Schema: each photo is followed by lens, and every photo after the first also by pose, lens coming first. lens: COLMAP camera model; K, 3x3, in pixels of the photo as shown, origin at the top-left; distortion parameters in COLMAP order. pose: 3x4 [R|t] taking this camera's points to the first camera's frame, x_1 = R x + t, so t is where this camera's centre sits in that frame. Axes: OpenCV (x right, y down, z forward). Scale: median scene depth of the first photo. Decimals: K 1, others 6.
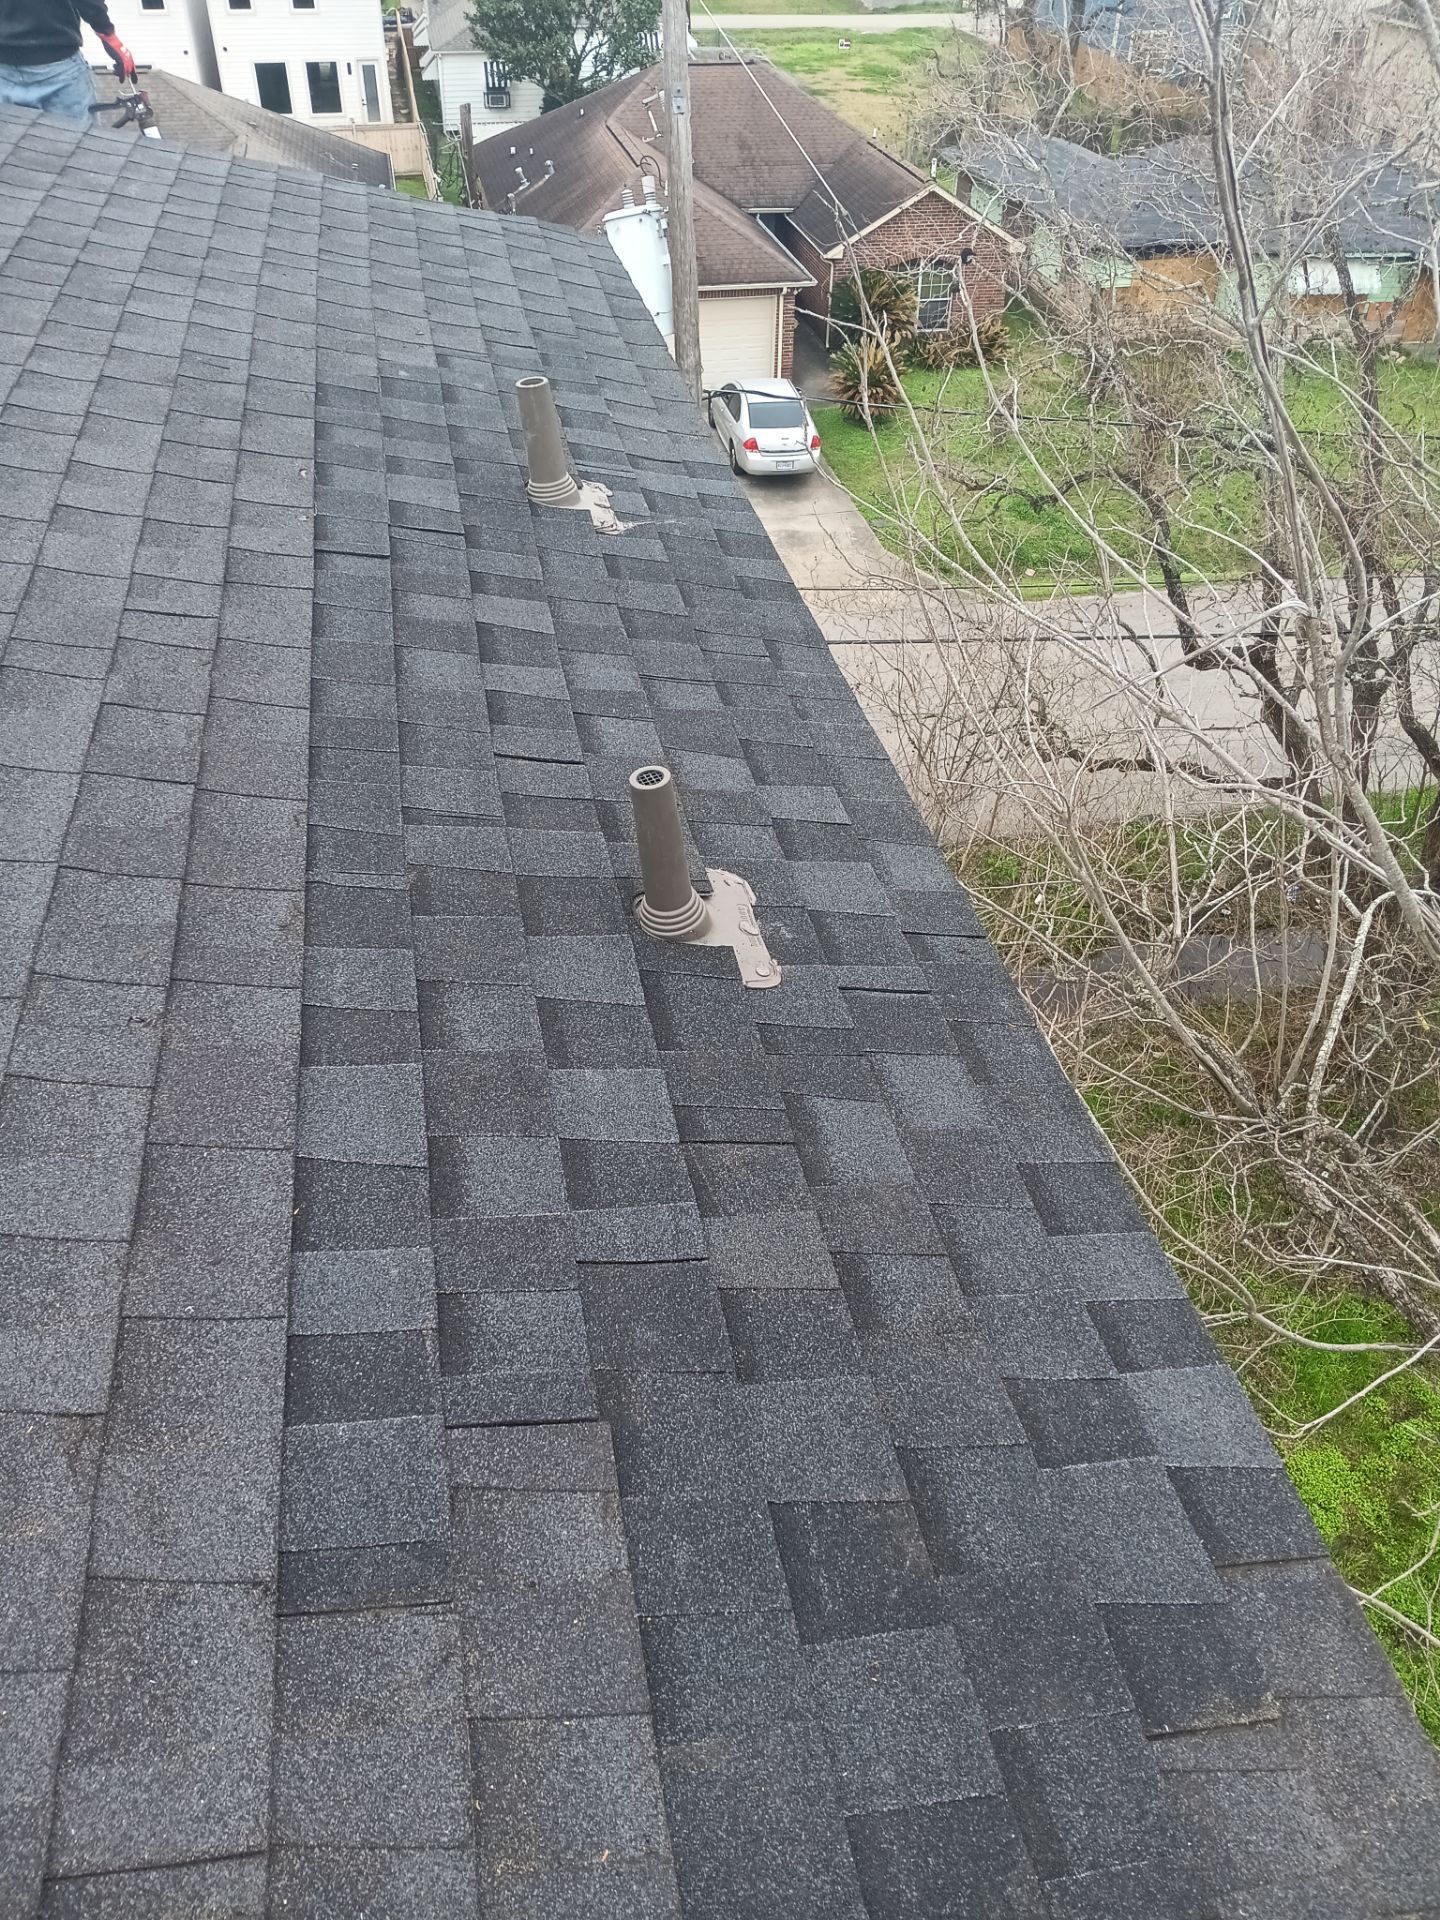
lens RADIAL K [[1480.7, 0, 720.0], [0, 1480.7, 960.0], [0, 0, 1]] dist [0.062575, -0.142724]
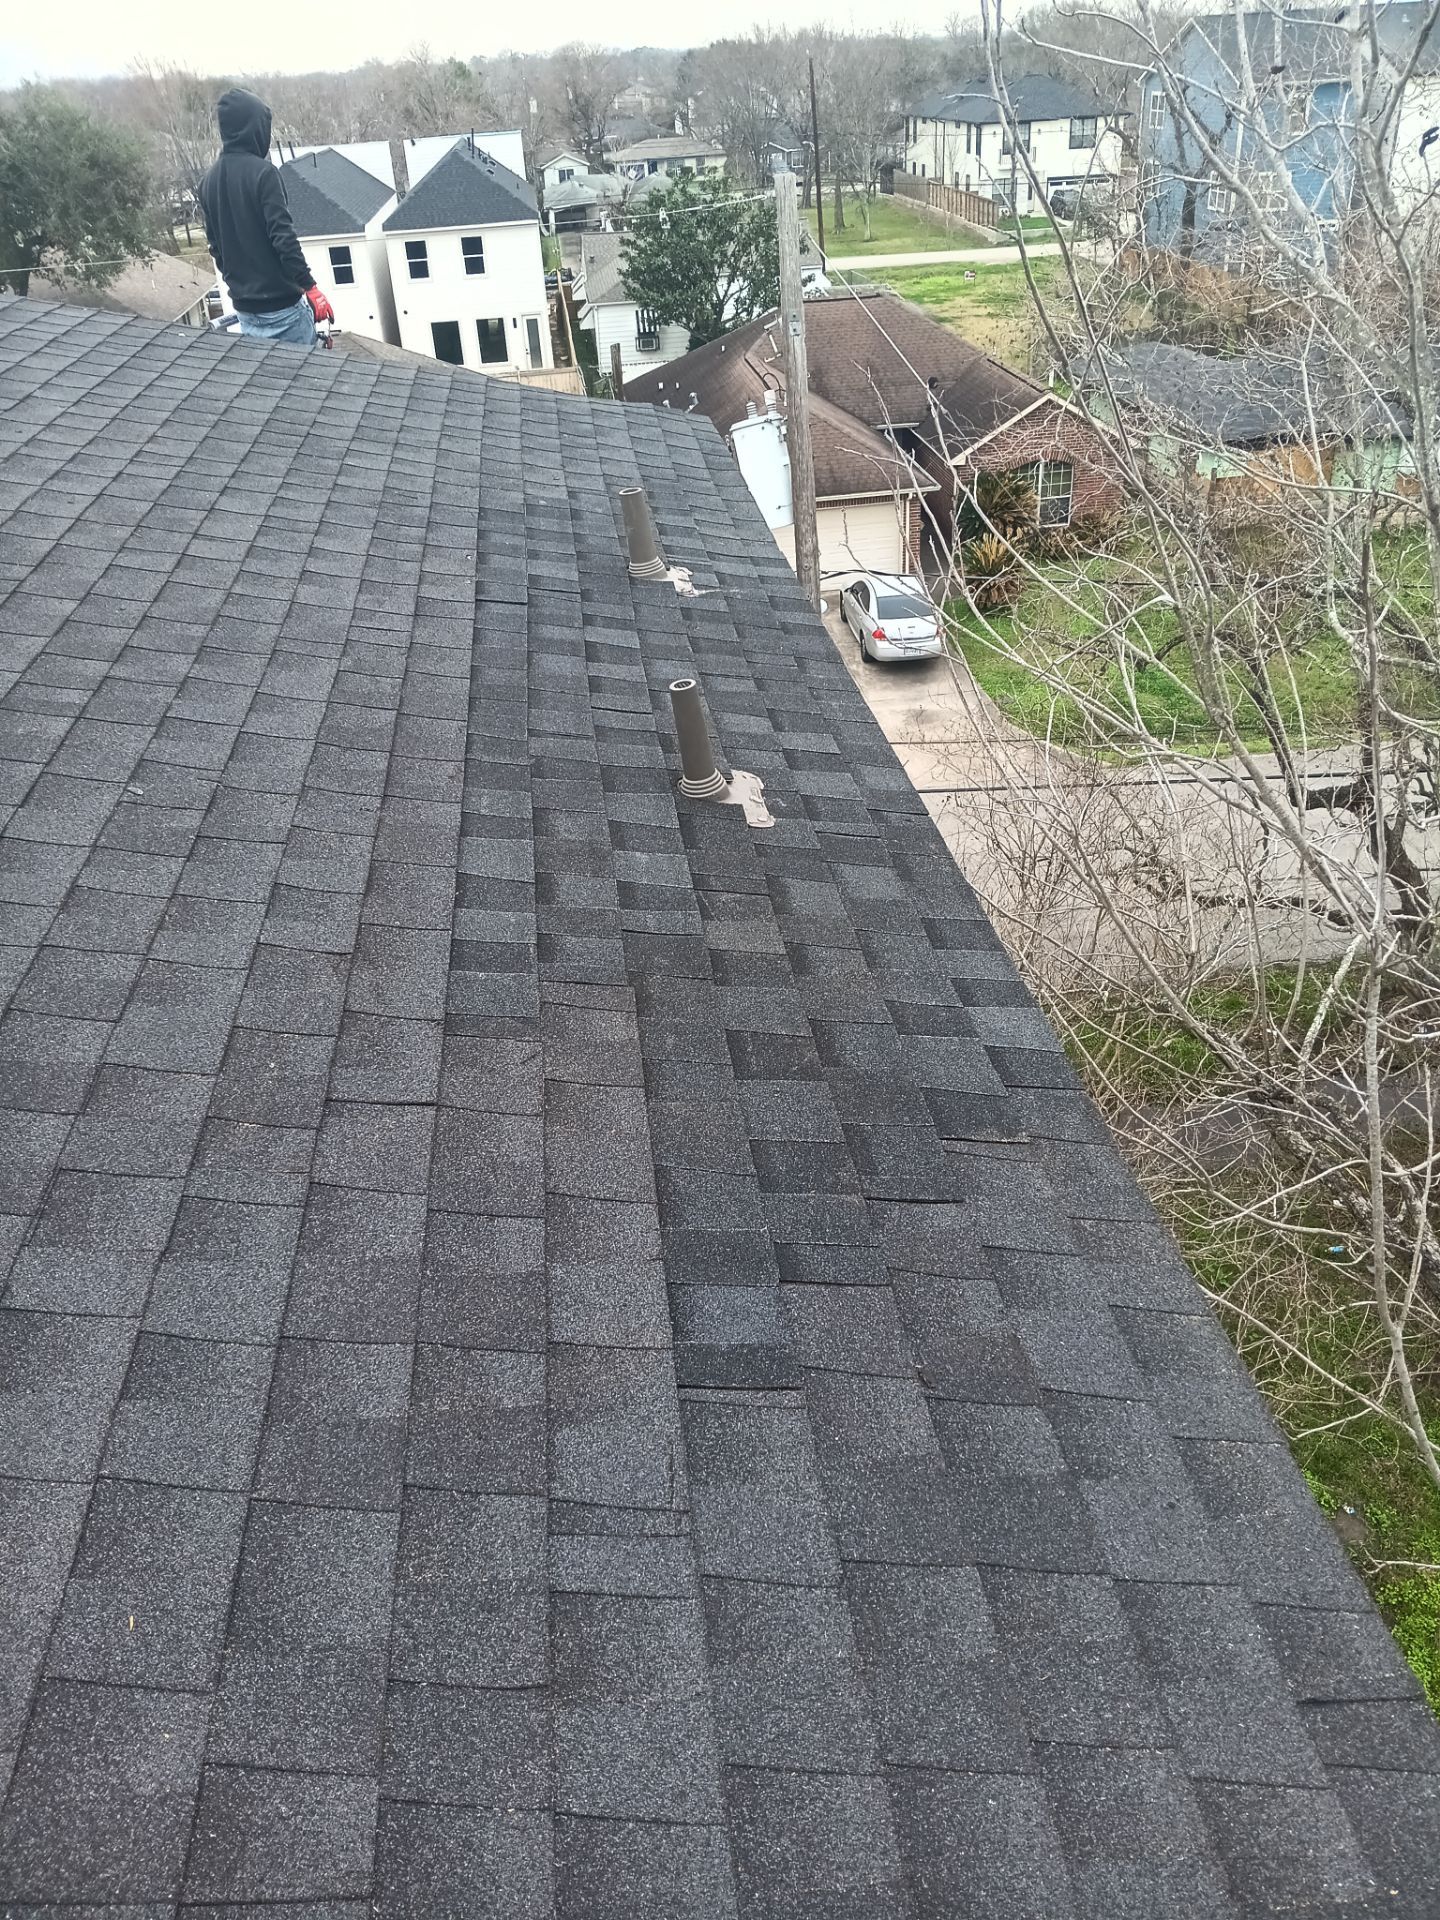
lens RADIAL K [[1480.7, 0, 720.0], [0, 1480.7, 960.0], [0, 0, 1]] dist [0.062575, -0.142724]
pose [[0.994891, -0.016197, -0.099643, 0.080279], [0.003191, 0.991597, -0.129328, 0.206153], [0.100900, 0.128350, 0.986583, -0.278839]]
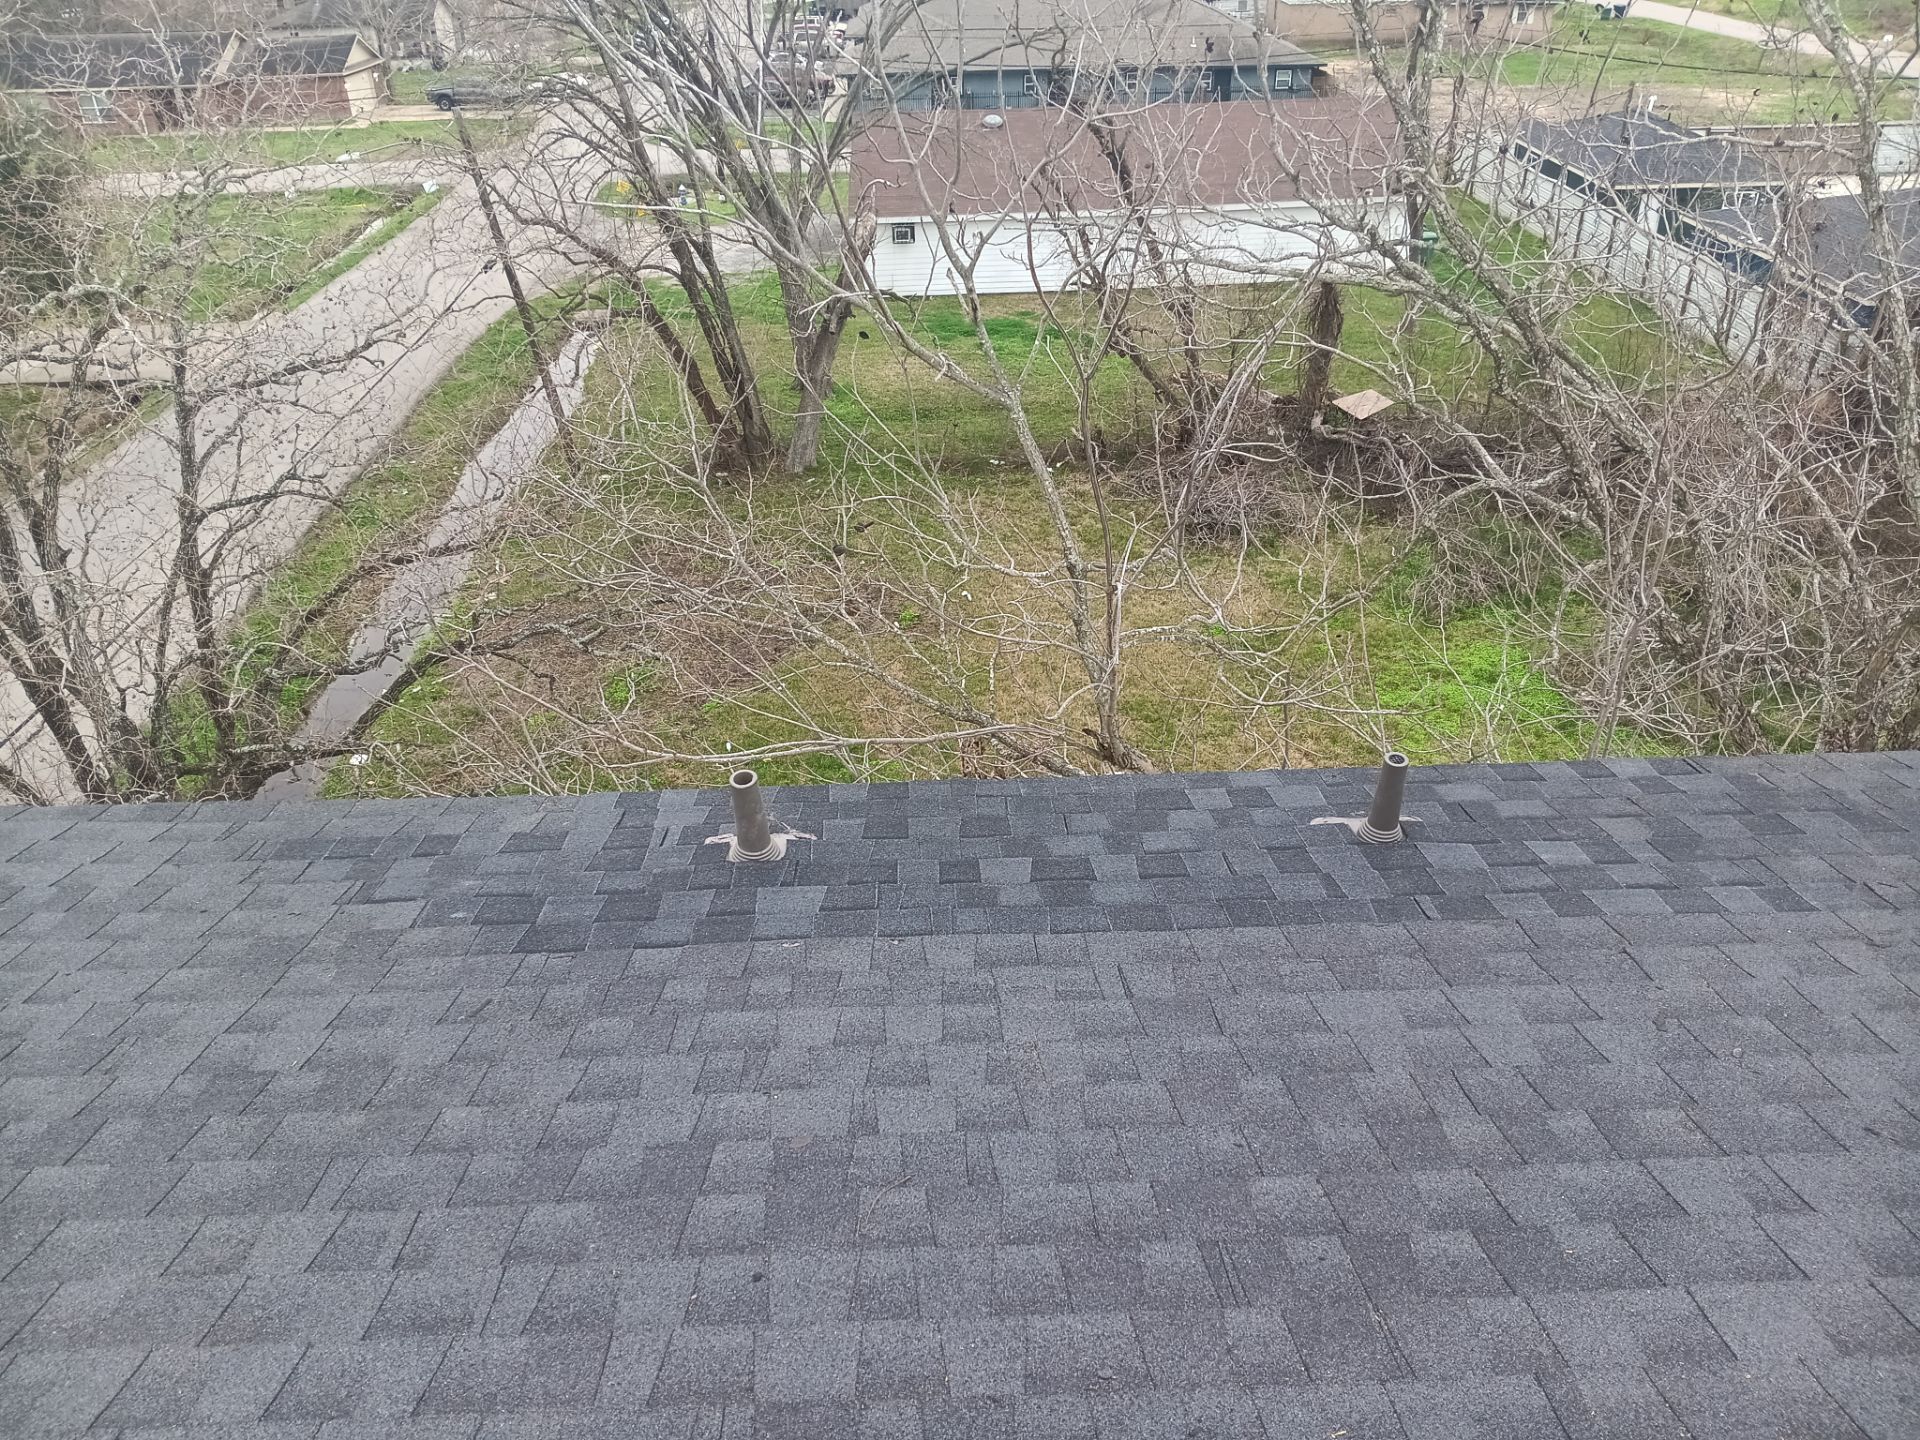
lens RADIAL K [[1480.7, 0, 960.0], [0, 1480.7, 720.0], [0, 0, 1]] dist [0.062575, -0.142724]
pose [[0.167626, -0.519717, 0.837733, -0.929476], [0.640268, 0.703544, 0.308354, -0.602236], [-0.749639, 0.484686, 0.450690, 0.317724]]
